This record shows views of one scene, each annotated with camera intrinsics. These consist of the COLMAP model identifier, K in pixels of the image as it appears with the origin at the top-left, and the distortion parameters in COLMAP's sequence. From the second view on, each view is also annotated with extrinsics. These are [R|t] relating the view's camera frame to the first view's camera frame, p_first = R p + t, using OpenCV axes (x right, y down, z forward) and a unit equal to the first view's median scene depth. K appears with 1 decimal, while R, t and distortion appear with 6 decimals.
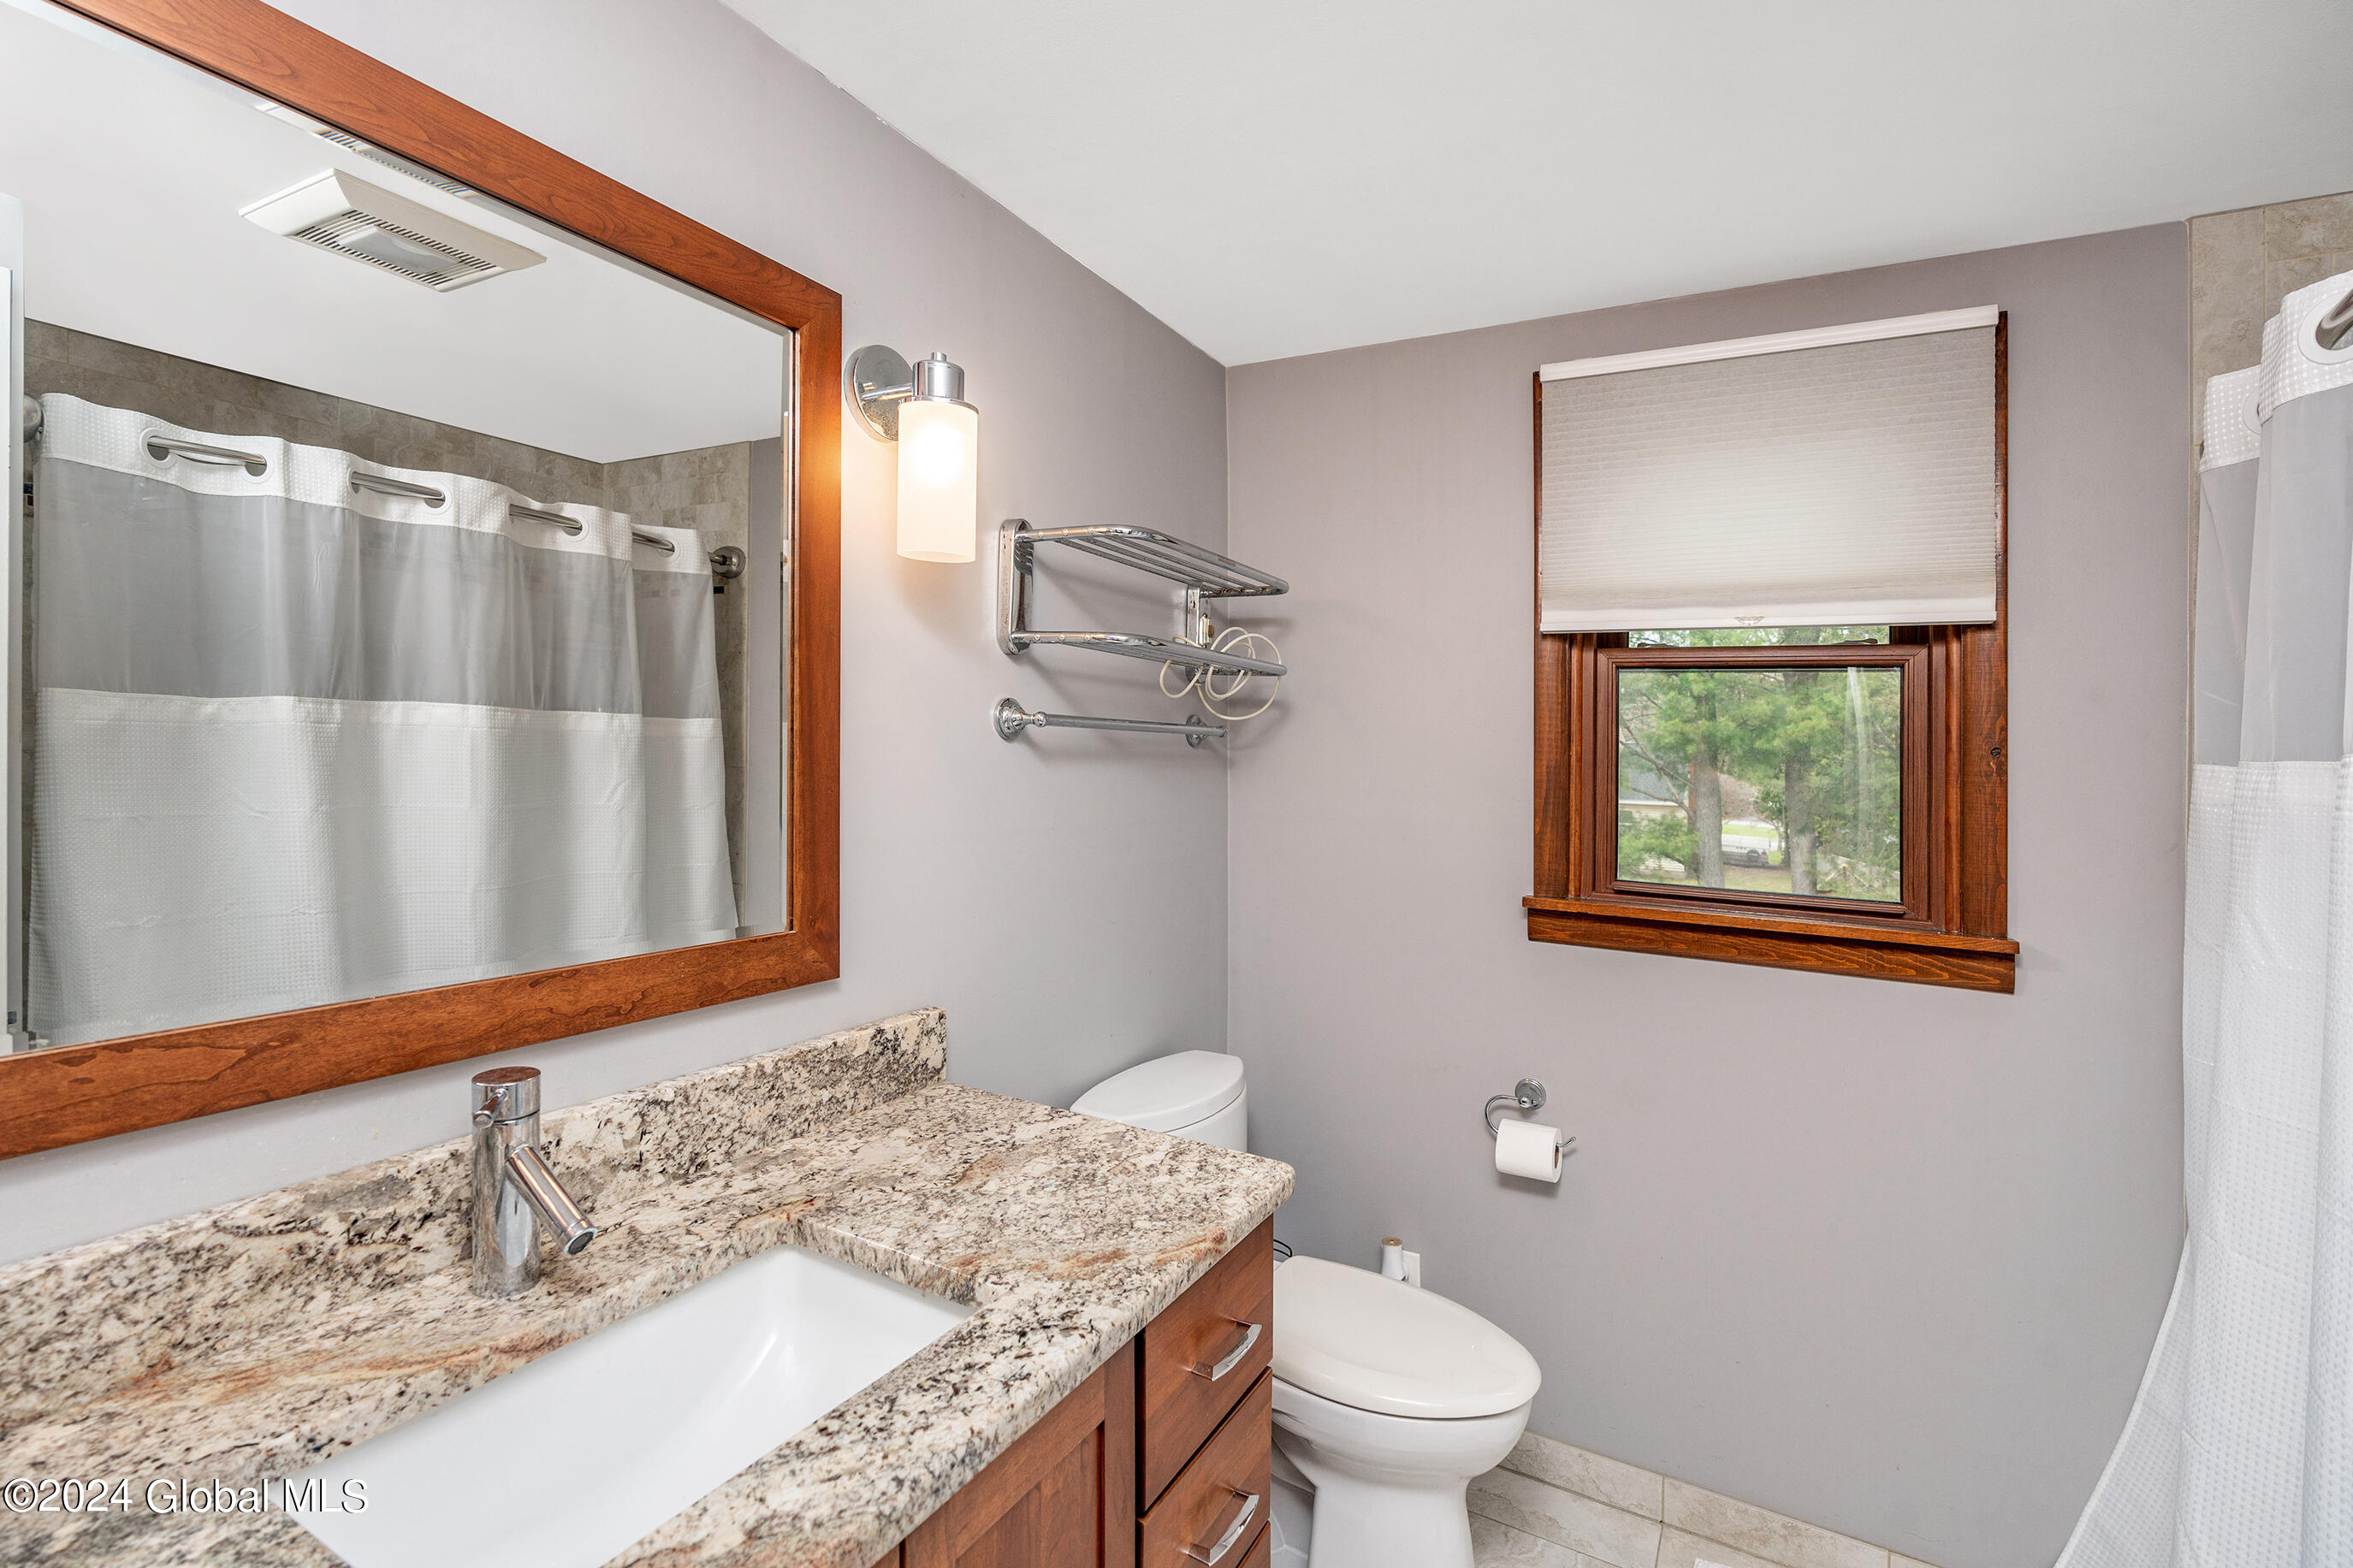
lens RADIAL K [[1085.0, 0, 1170.1], [0, 1085.0, 776.9], [0, 0, 1]] dist [-0.003633, 0.003488]
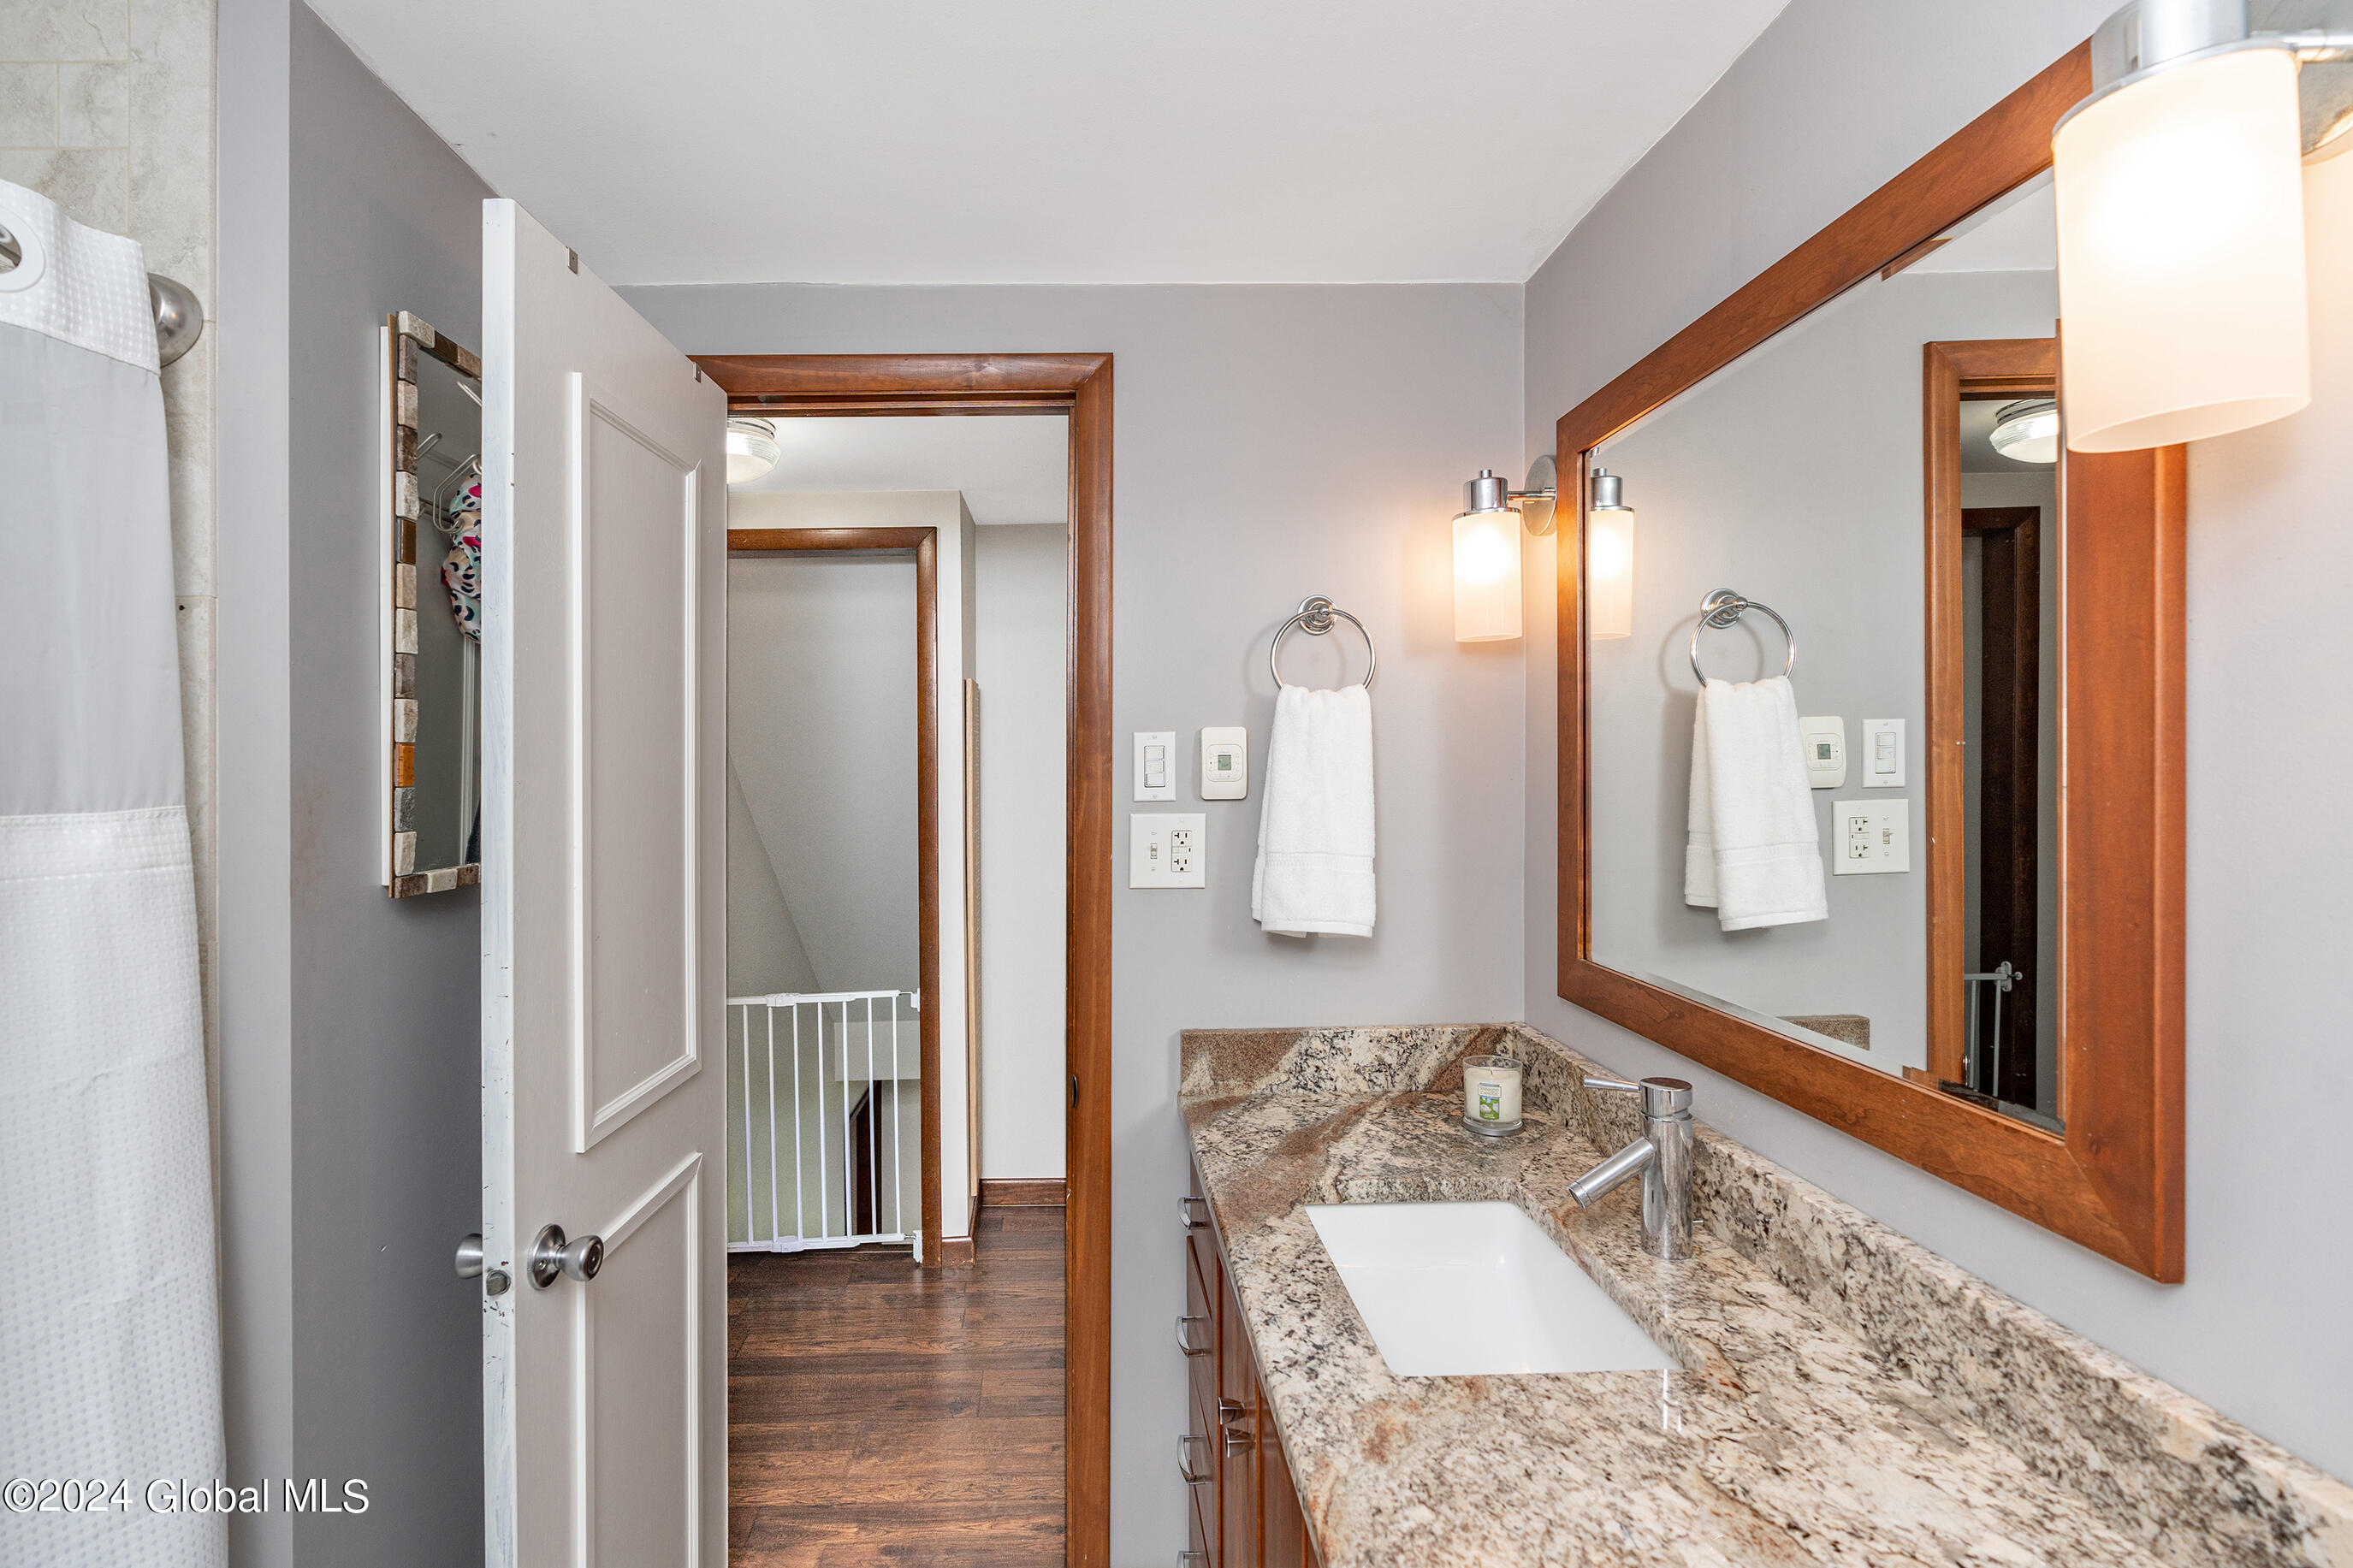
lens RADIAL K [[1085.0, 0, 1162.7], [0, 1085.0, 784.7], [0, 0, 1]] dist [-0.003633, 0.003488]
pose [[-0.829220, -0.018634, -0.558611, 0.484524], [-0.032542, 0.999358, 0.014970, -0.062354], [0.557974, 0.030592, -0.829295, 1.386788]]
